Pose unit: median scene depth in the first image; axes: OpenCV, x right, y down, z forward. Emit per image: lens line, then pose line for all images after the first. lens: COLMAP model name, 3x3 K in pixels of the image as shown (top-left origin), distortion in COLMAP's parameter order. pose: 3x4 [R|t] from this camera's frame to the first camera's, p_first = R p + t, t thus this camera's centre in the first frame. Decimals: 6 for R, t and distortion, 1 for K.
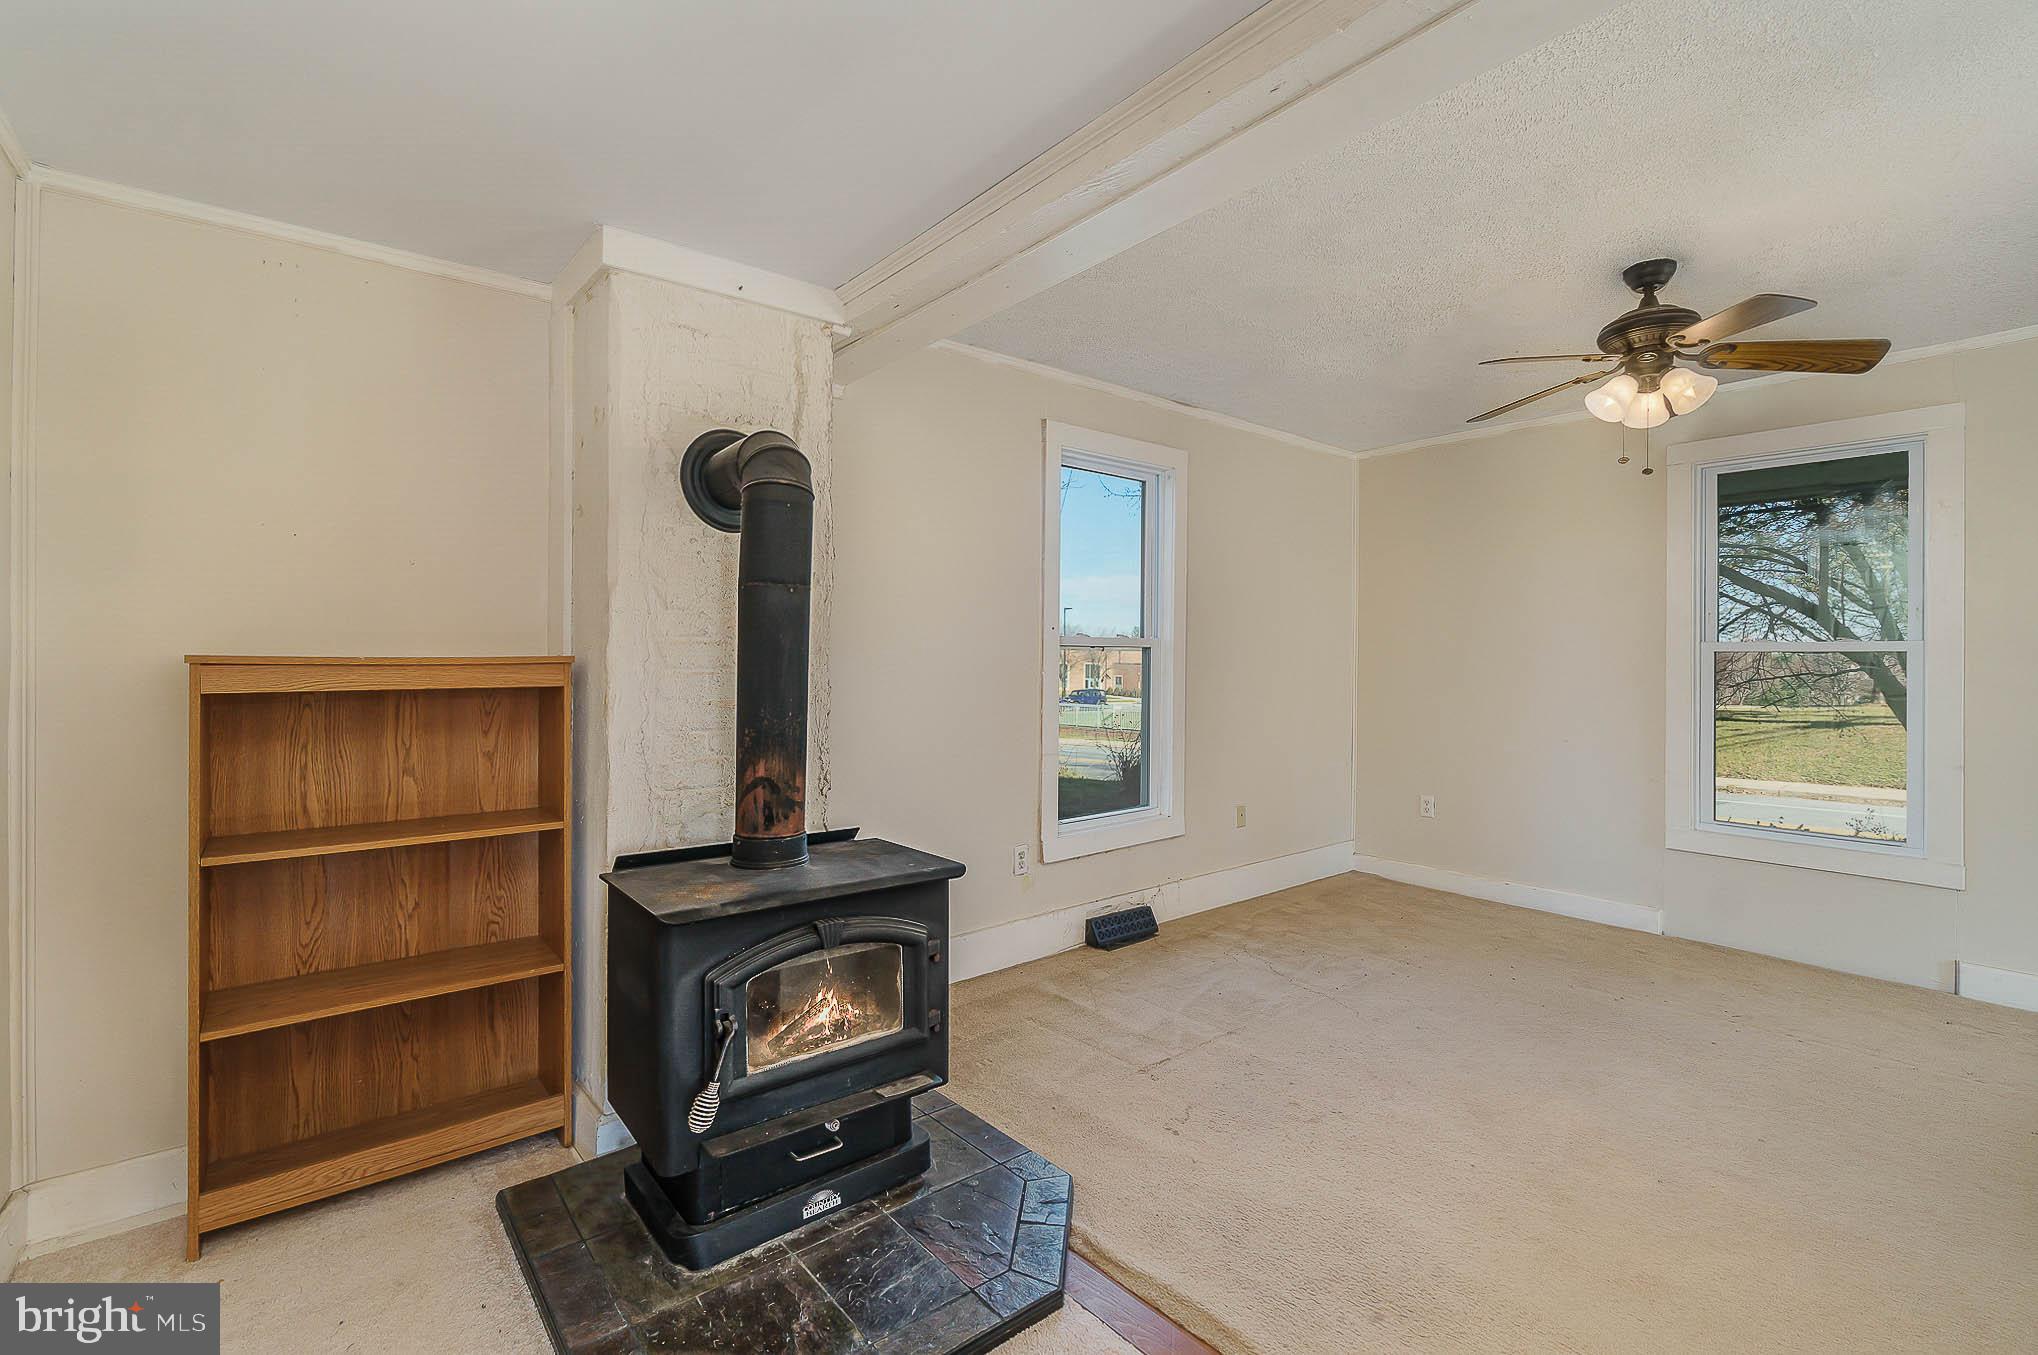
lens RADIAL K [[890.1, 0, 1013.3], [0, 890.1, 666.5], [0, 0, 1]] dist [-0.002440, 0.000386]
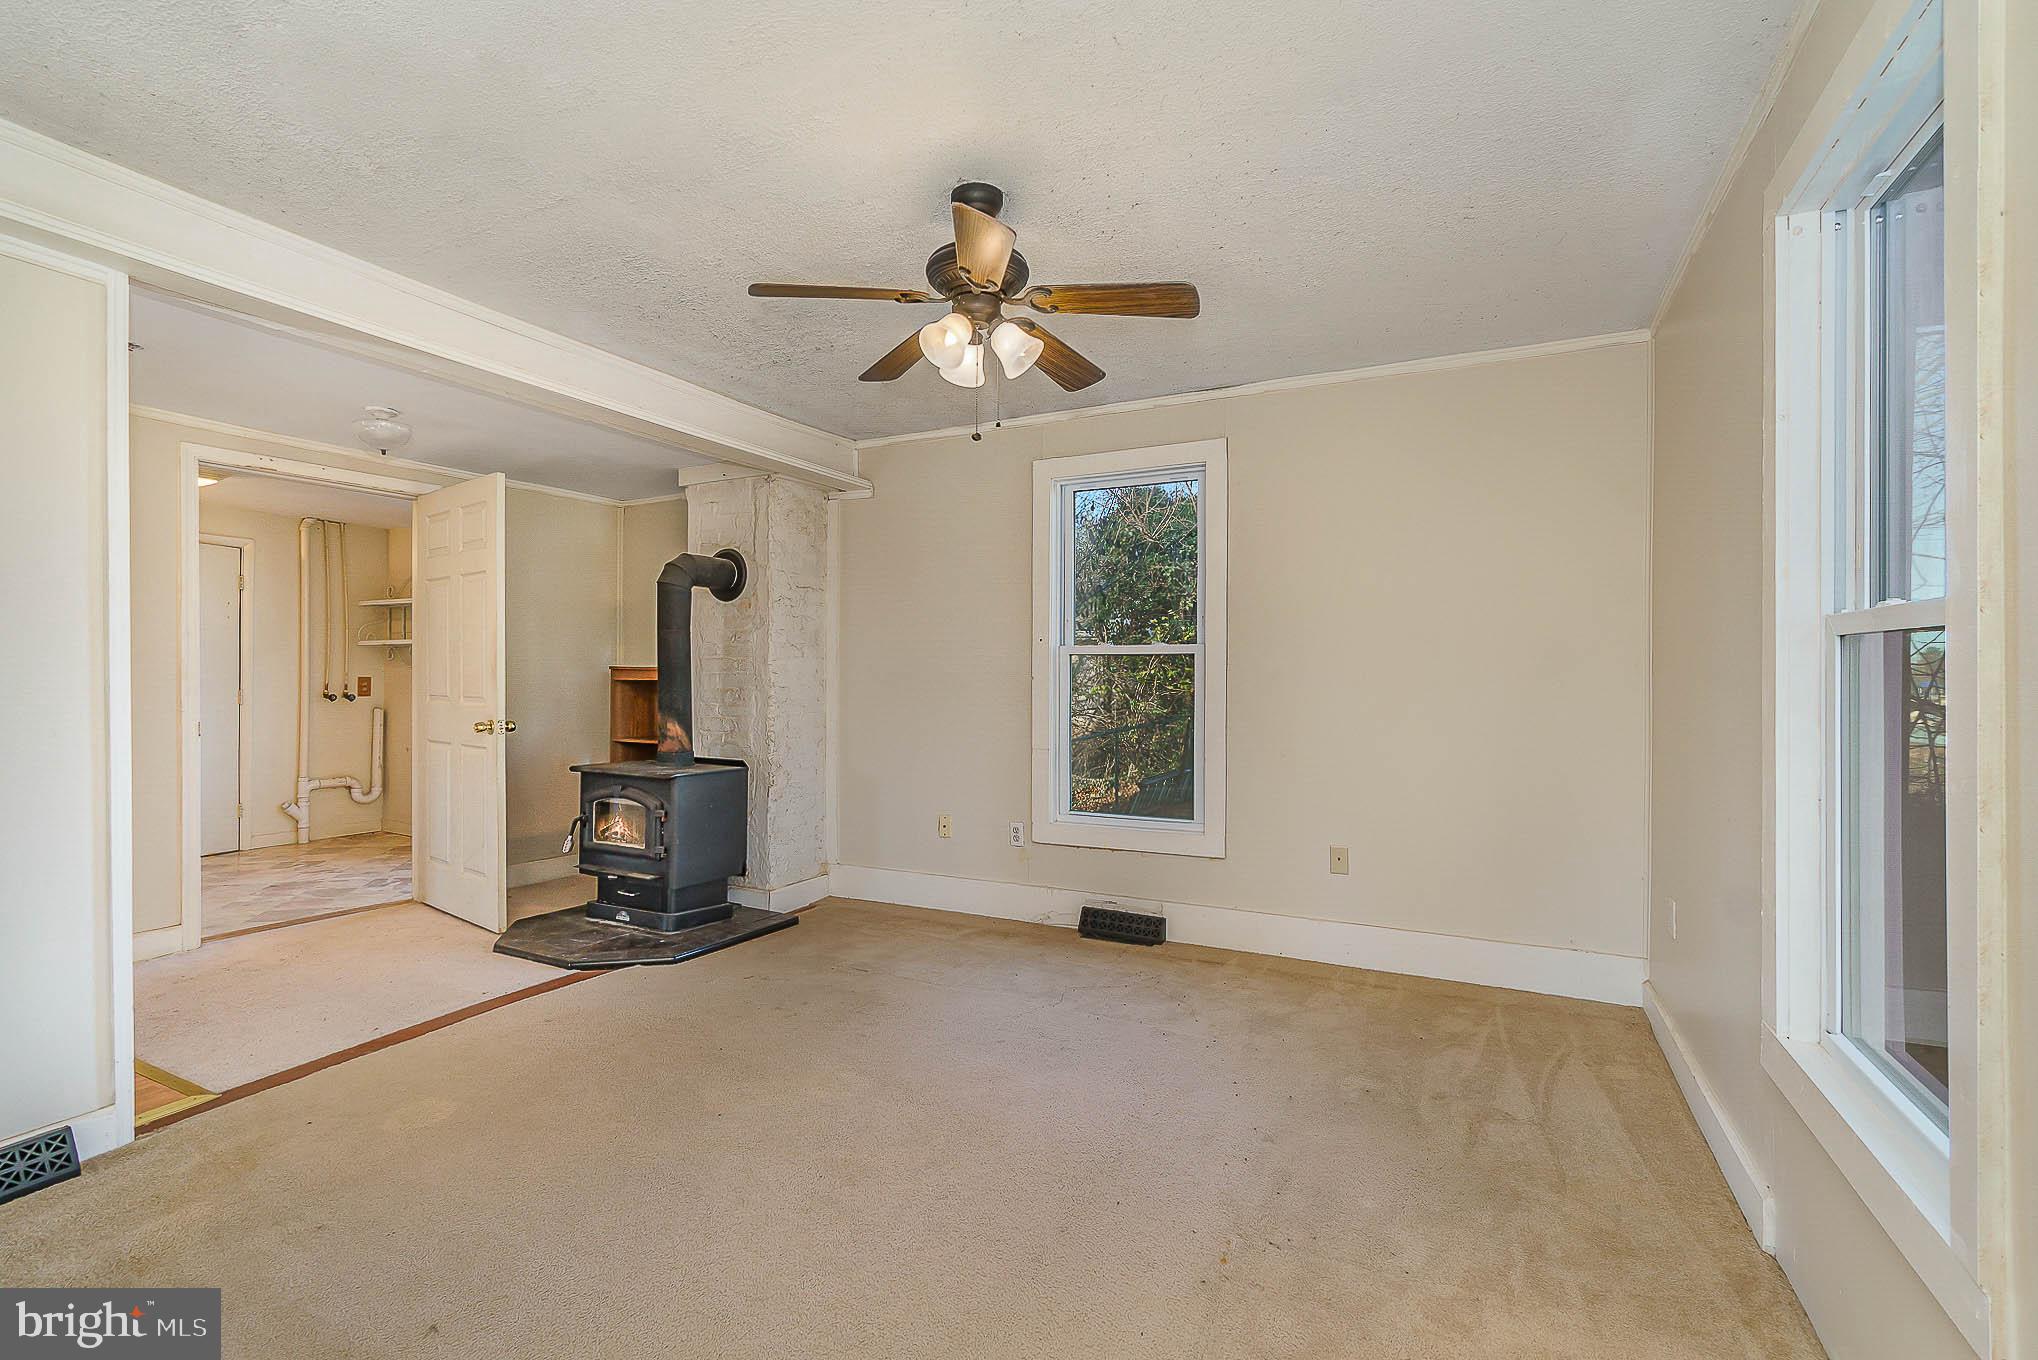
lens RADIAL K [[890.1, 0, 1016.0], [0, 890.1, 670.2], [0, 0, 1]] dist [-0.002440, 0.000386]
pose [[0.389570, 0.002450, -0.920994, 1.057843], [-0.004413, 0.999990, 0.000794, -0.004077], [0.920986, 0.003755, 0.389577, 0.502523]]
